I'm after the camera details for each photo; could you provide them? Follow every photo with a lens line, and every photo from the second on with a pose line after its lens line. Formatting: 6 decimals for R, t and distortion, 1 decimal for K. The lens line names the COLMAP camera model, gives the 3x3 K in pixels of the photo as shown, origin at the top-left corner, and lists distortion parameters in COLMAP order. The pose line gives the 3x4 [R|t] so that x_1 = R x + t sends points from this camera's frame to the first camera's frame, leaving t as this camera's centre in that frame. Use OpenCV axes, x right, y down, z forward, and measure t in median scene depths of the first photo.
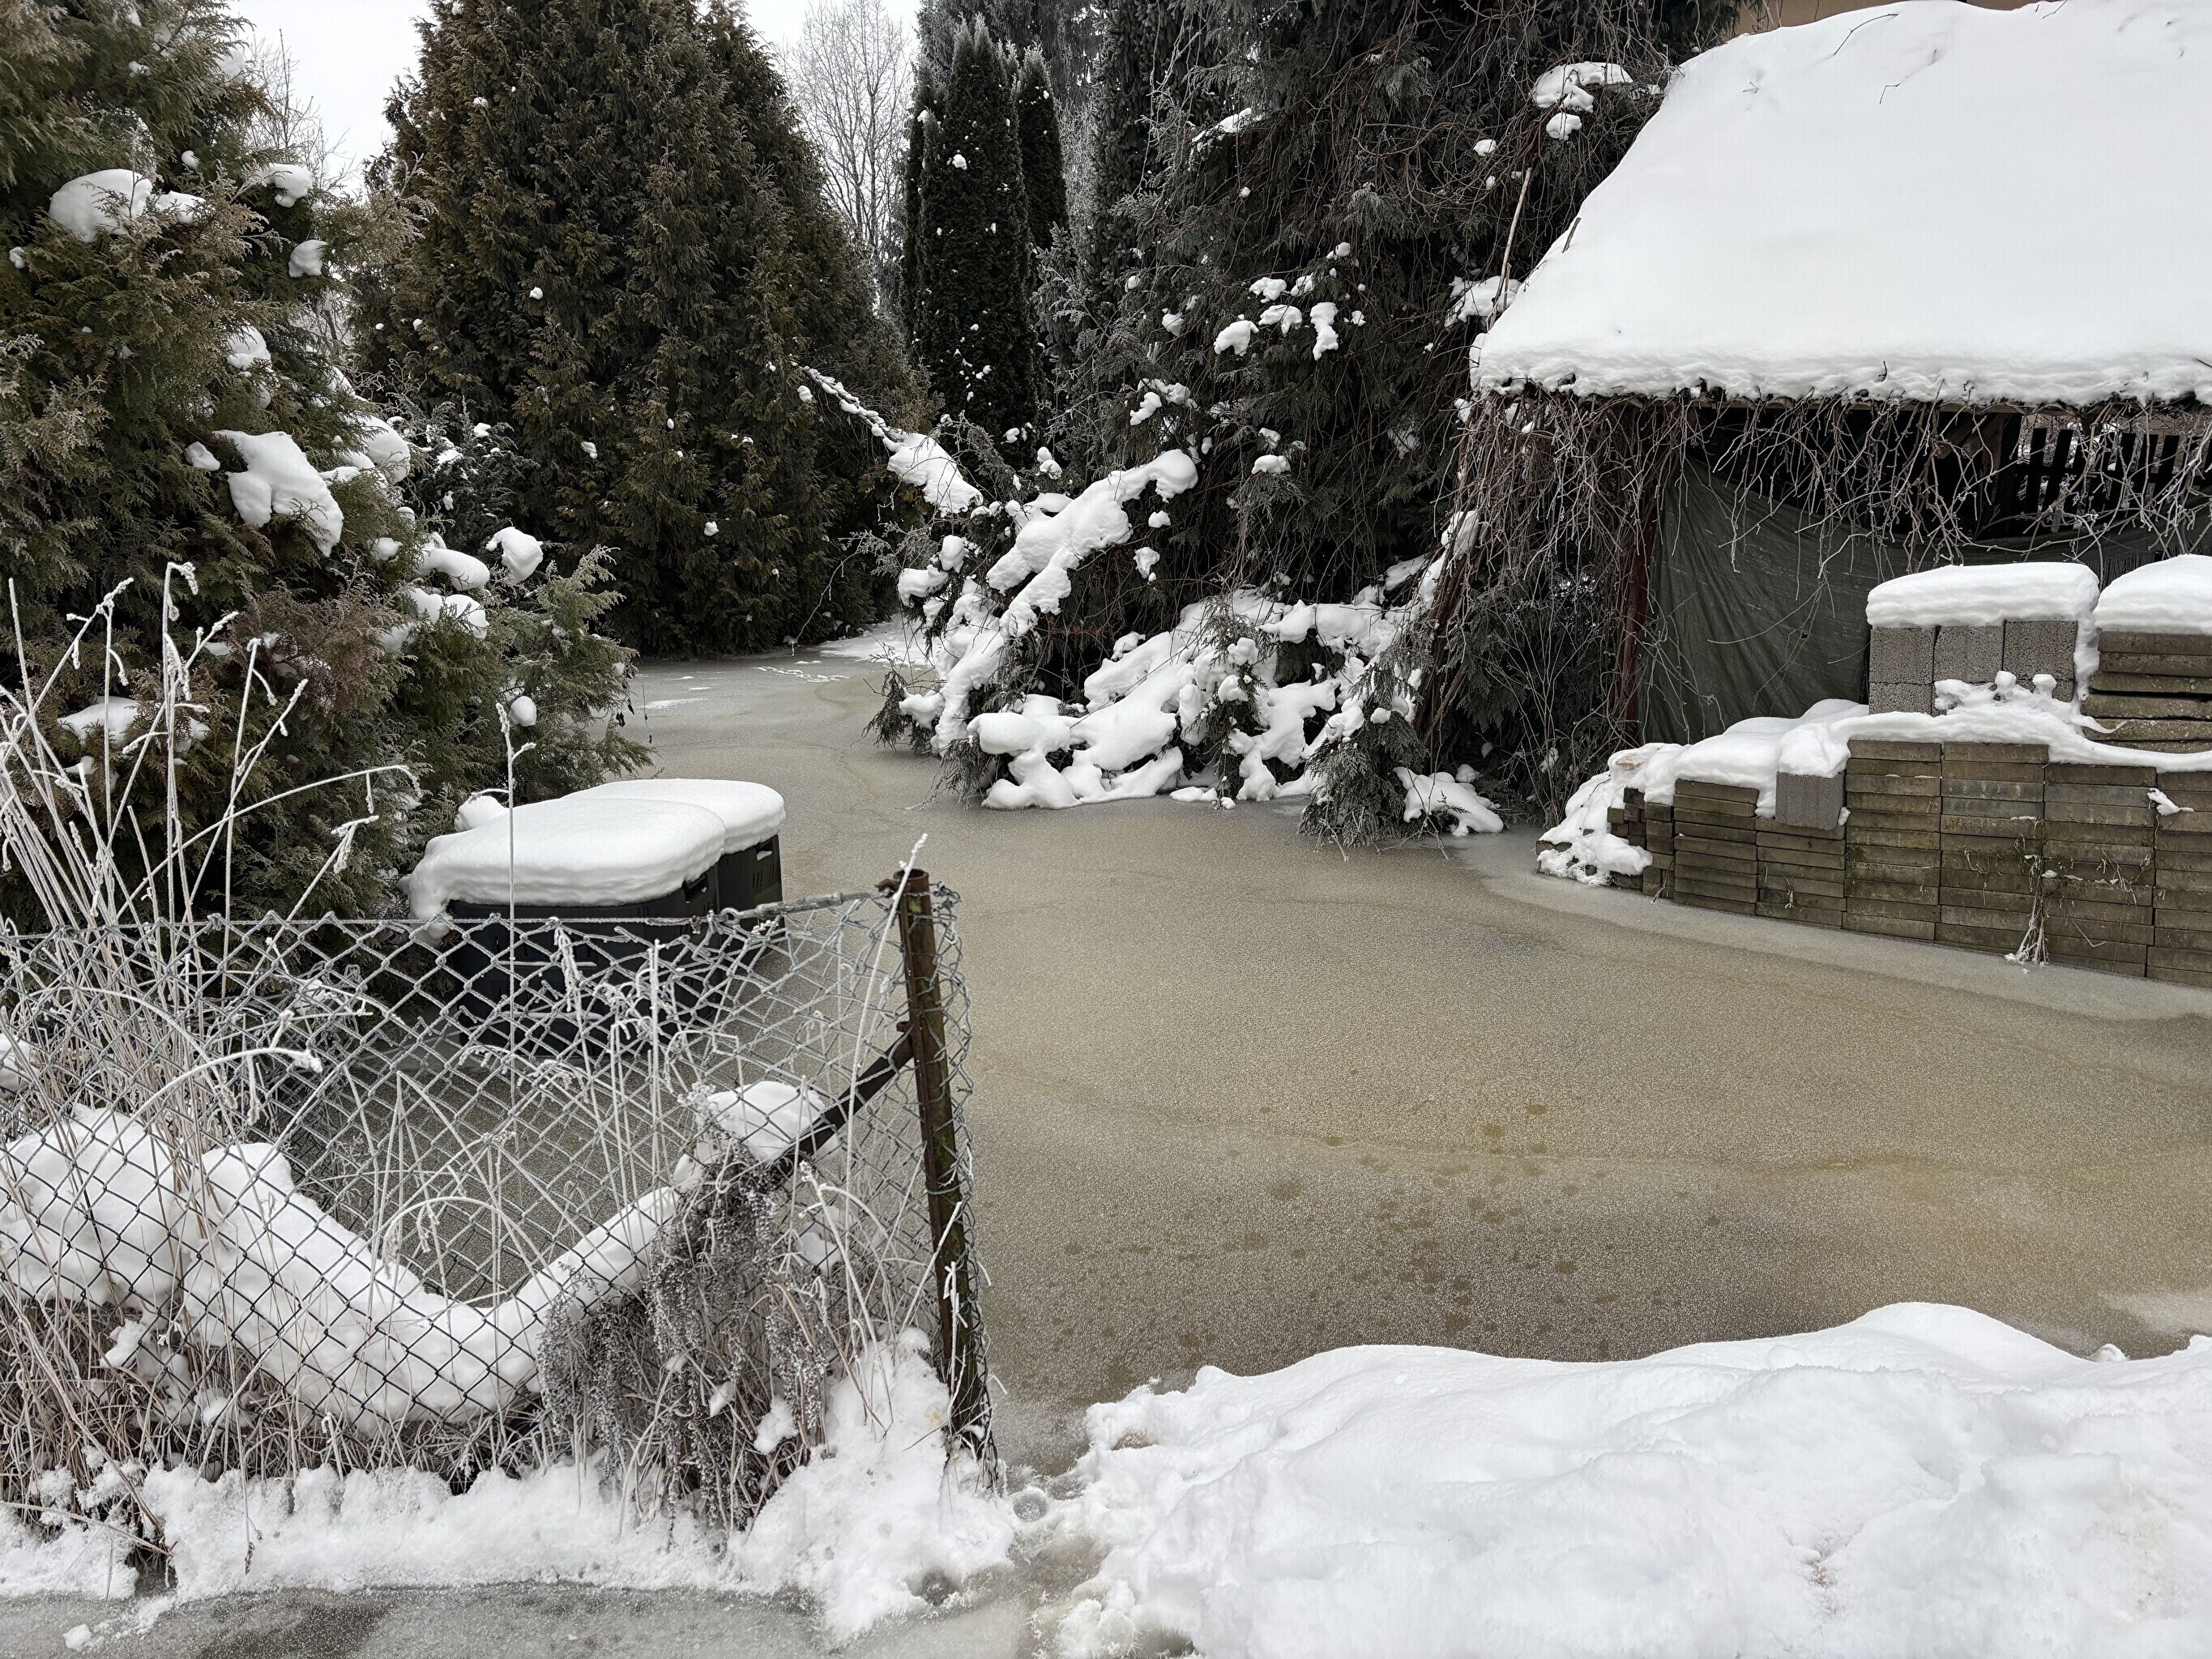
lens RADIAL K [[1660.1, 0, 1128.2], [0, 1660.1, 847.3], [0, 0, 1]] dist [0.053441, -0.049663]
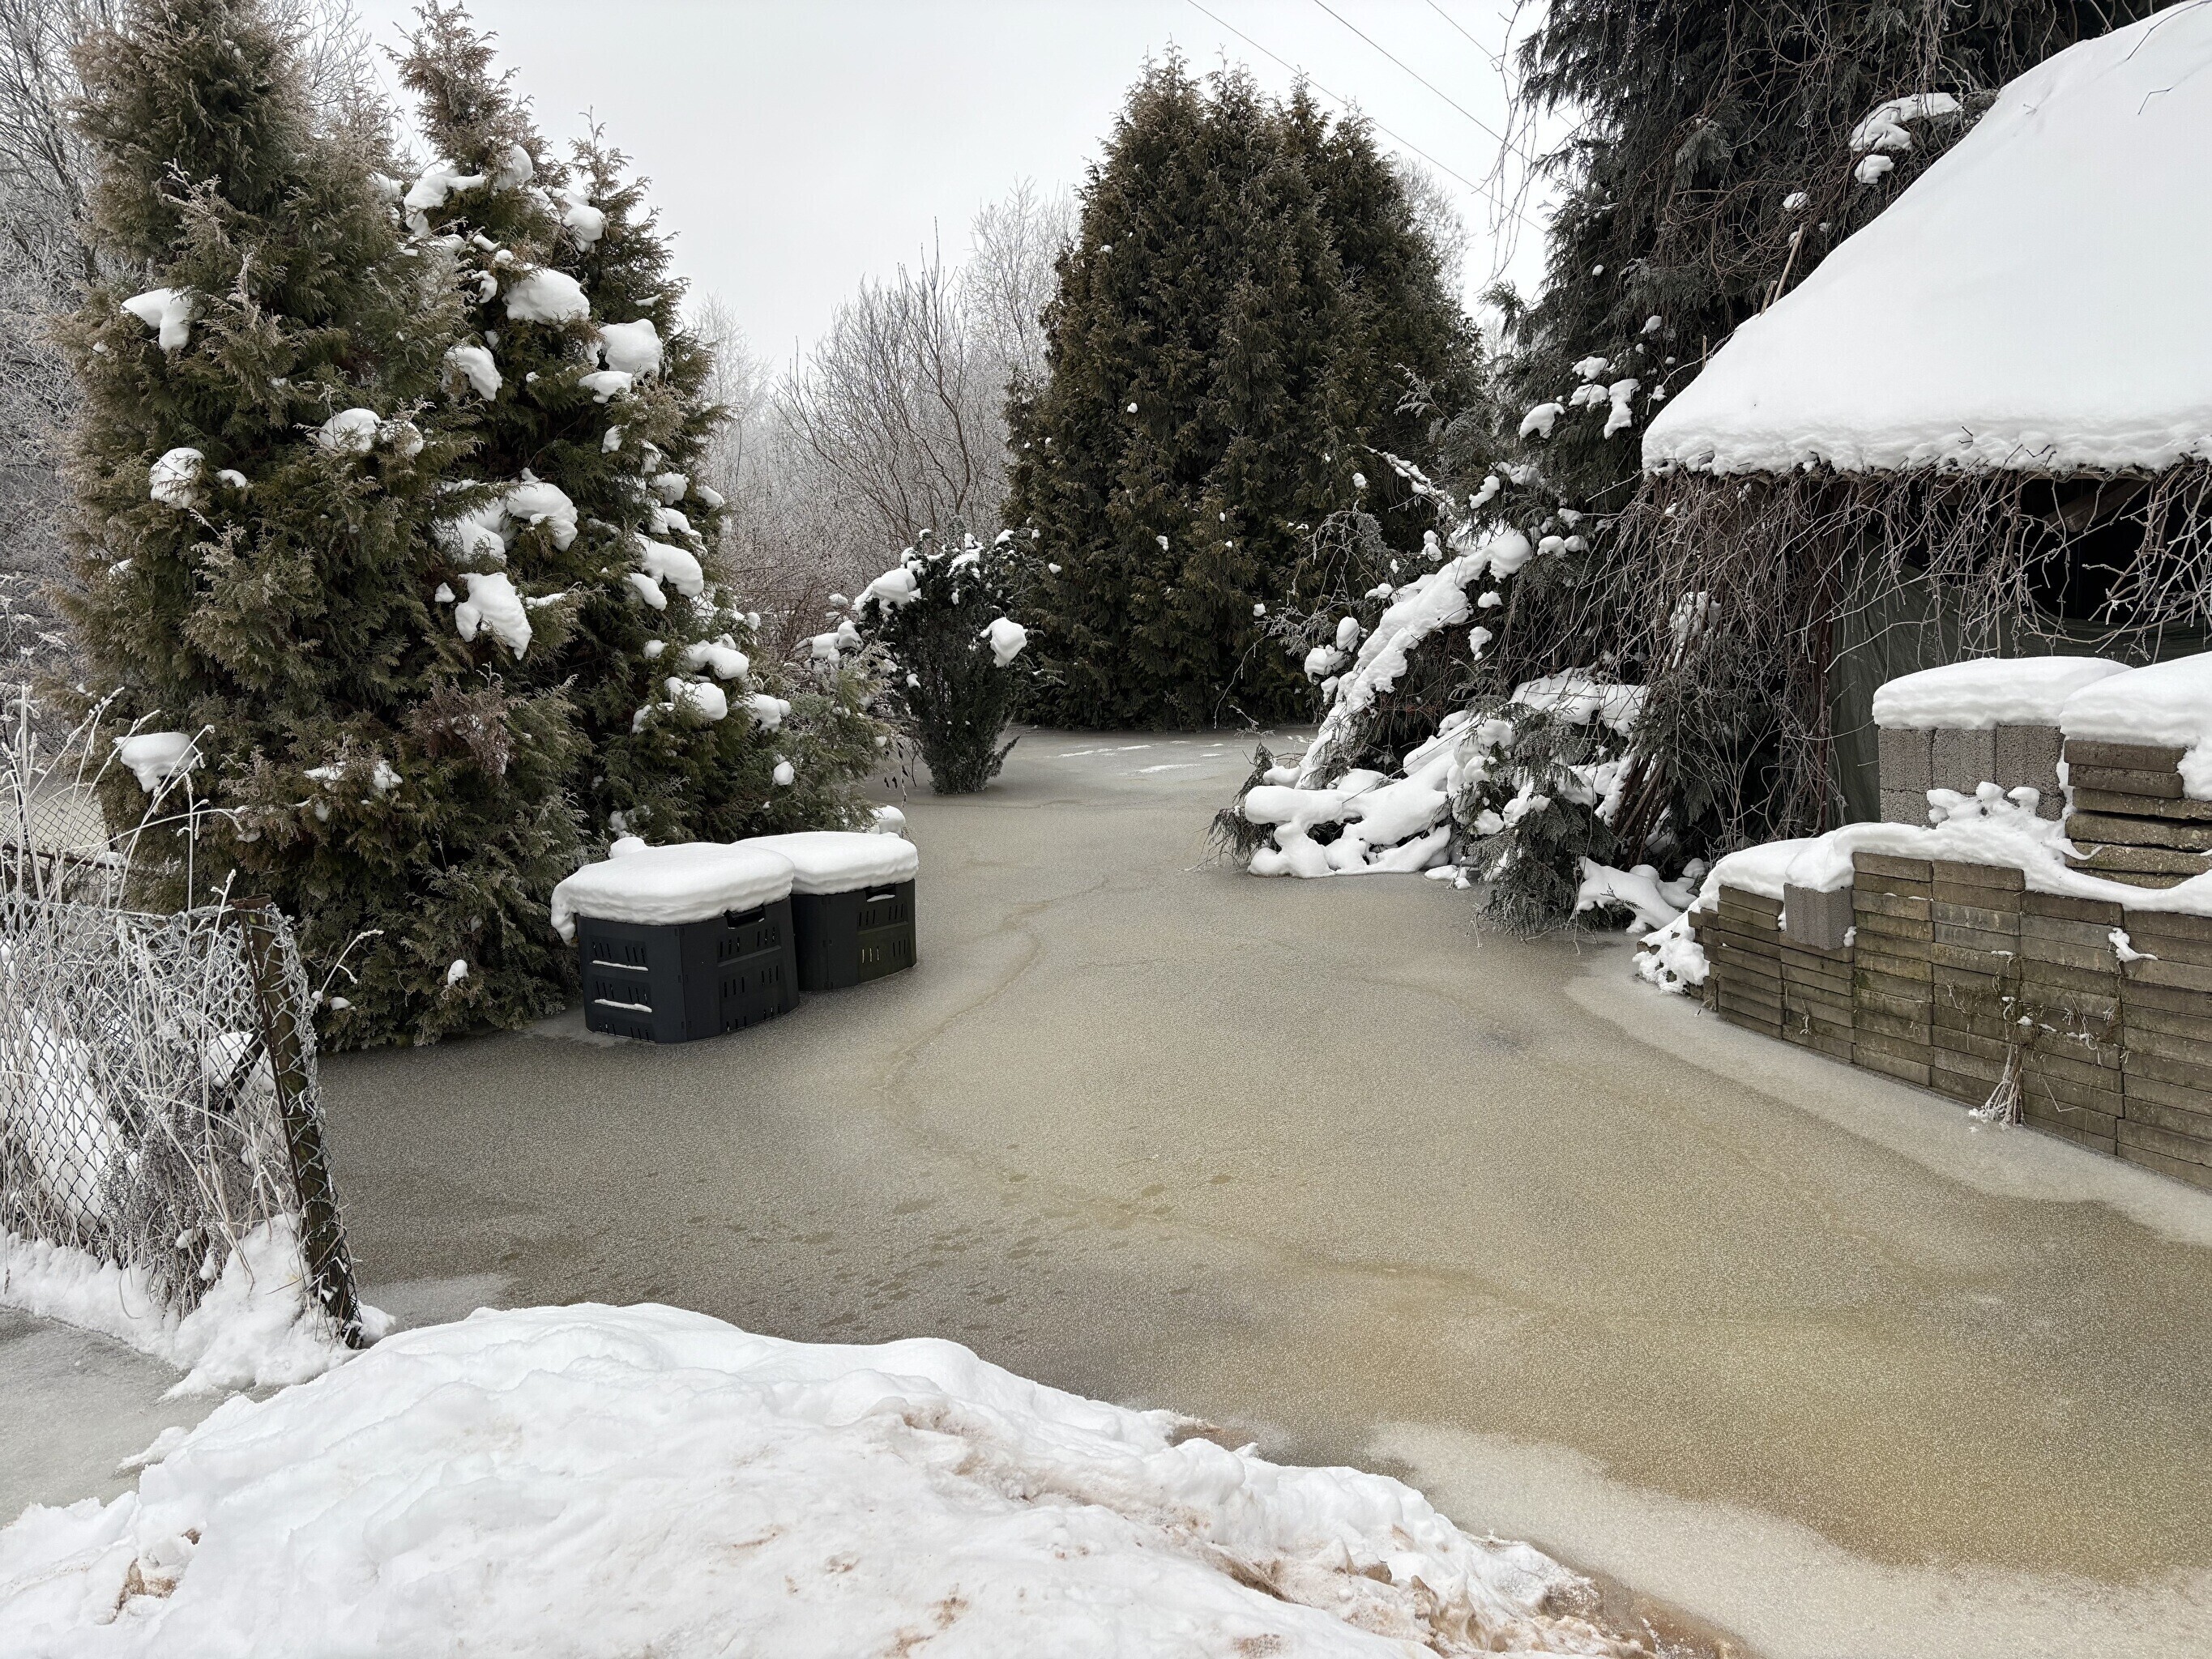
lens RADIAL K [[1660.1, 0, 1116.2], [0, 1660.1, 842.3], [0, 0, 1]] dist [0.053441, -0.049663]
pose [[0.873375, 0.051363, -0.484332, 0.546562], [-0.070057, 0.997331, -0.020565, -0.024396], [0.481983, 0.051892, 0.874642, 0.026454]]
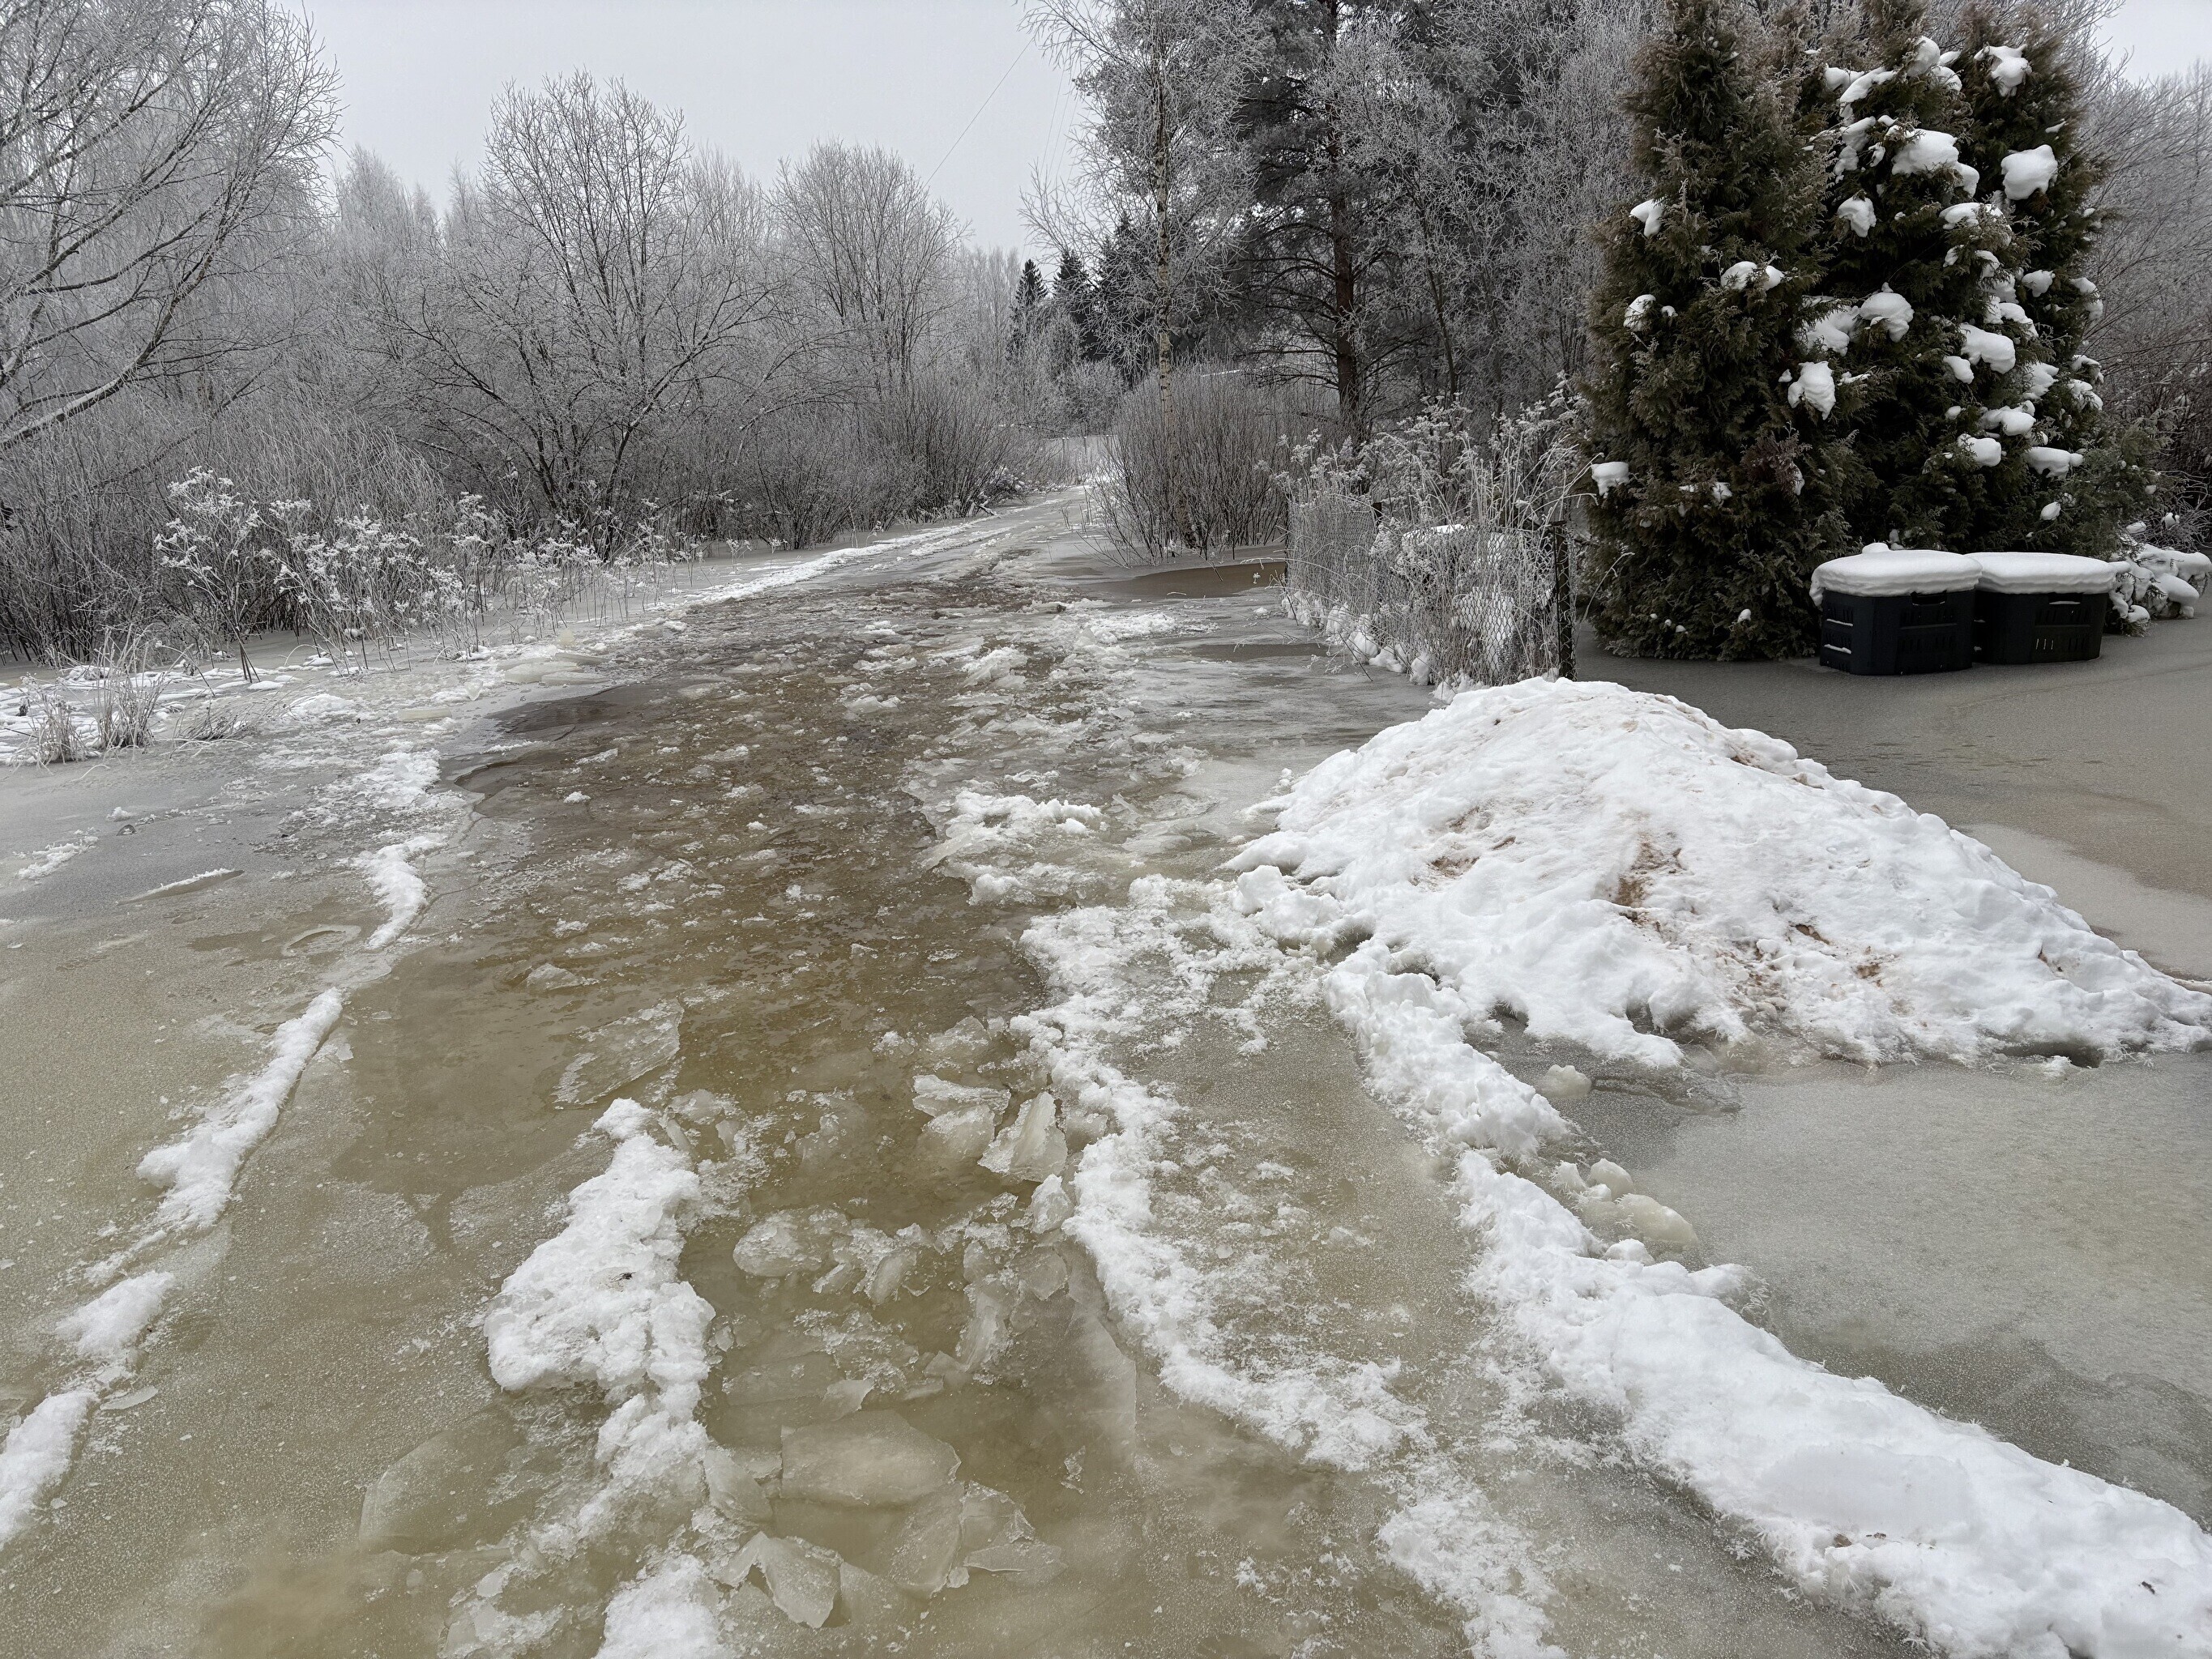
lens RADIAL K [[1660.1, 0, 1105.3], [0, 1660.1, 833.0], [0, 0, 1]] dist [0.053441, -0.049663]
pose [[0.135036, 0.236927, -0.962097, 1.358233], [-0.157085, 0.963830, 0.215306, 0.015516], [0.978310, 0.122057, 0.167369, -0.164090]]
